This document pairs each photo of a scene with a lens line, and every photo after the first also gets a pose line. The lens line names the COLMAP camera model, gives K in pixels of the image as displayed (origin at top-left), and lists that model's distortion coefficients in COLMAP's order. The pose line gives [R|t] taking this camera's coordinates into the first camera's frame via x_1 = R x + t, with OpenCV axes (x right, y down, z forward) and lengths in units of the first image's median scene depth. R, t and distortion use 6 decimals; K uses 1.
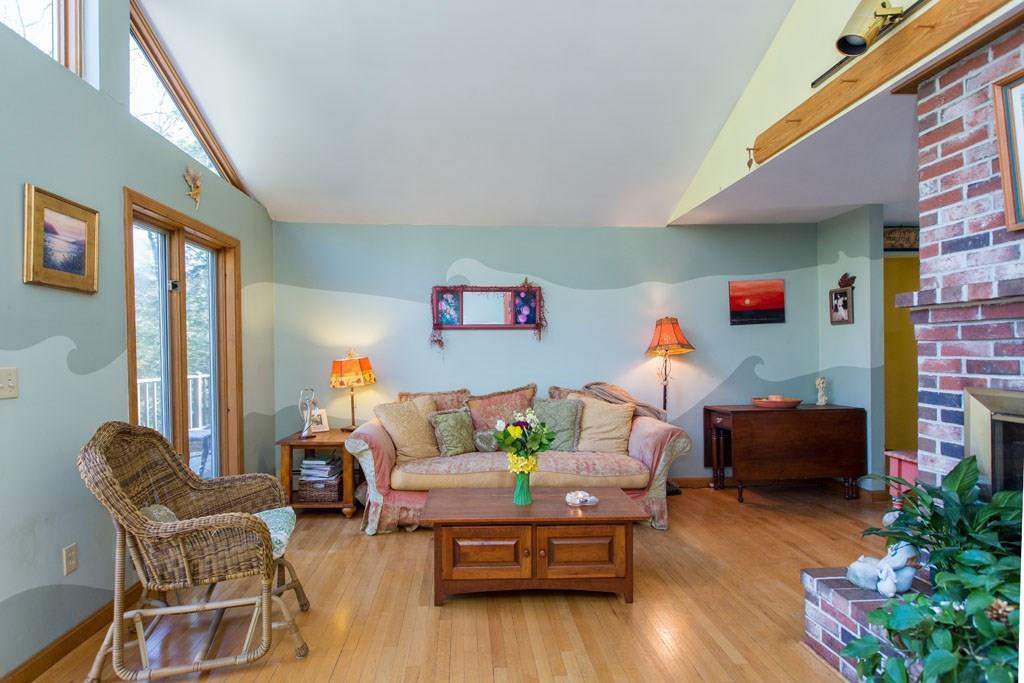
lens RADIAL K [[530.0, 0, 509.1], [0, 530.0, 354.7], [0, 0, 1]] dist [-0.000281, 0.000499]
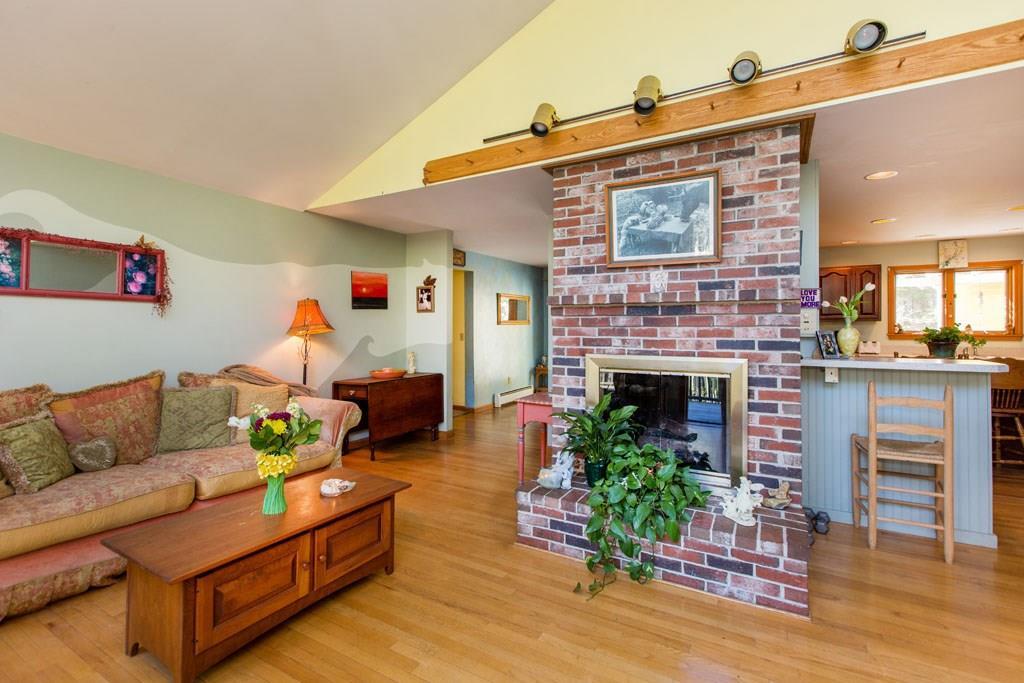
lens RADIAL K [[455.6, 0, 513.2], [0, 455.6, 324.3], [0, 0, 1]] dist [-0.001584, 0.000034]
pose [[0.546207, 0.021348, 0.837378, -0.246992], [-0.001964, 0.999705, -0.024205, 0.000741], [-0.837648, 0.011577, 0.546088, 0.189954]]
